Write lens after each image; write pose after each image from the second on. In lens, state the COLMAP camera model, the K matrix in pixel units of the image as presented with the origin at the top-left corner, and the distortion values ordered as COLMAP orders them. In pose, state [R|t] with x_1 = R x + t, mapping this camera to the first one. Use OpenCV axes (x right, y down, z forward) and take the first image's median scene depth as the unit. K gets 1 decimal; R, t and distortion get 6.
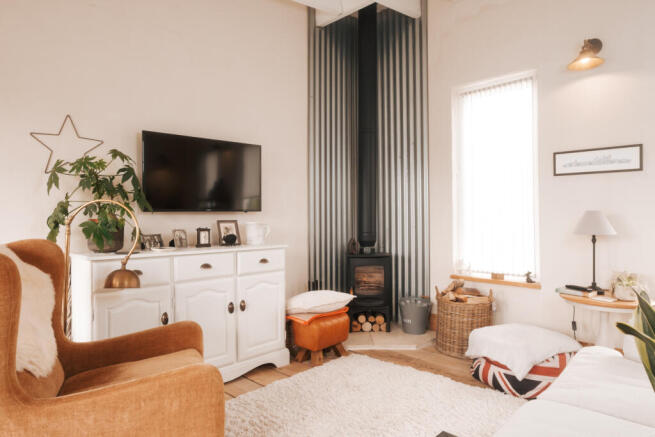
lens RADIAL K [[396.8, 0, 328.8], [0, 396.8, 219.0], [0, 0, 1]] dist [-0.006993, -0.001343]
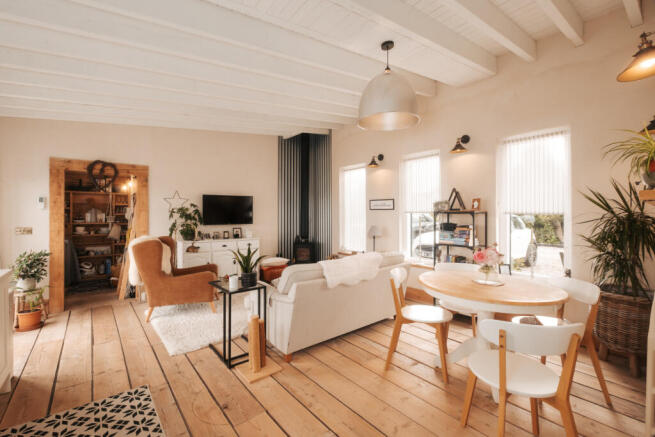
lens RADIAL K [[284.9, 0, 326.0], [0, 284.9, 216.5], [0, 0, 1]] dist [0.002045, 0.000060]
pose [[0.993178, 0.002787, -0.116571, 0.612431], [-0.003046, 0.999993, -0.002045, -0.079344], [0.116564, 0.002386, 0.993180, -0.857996]]
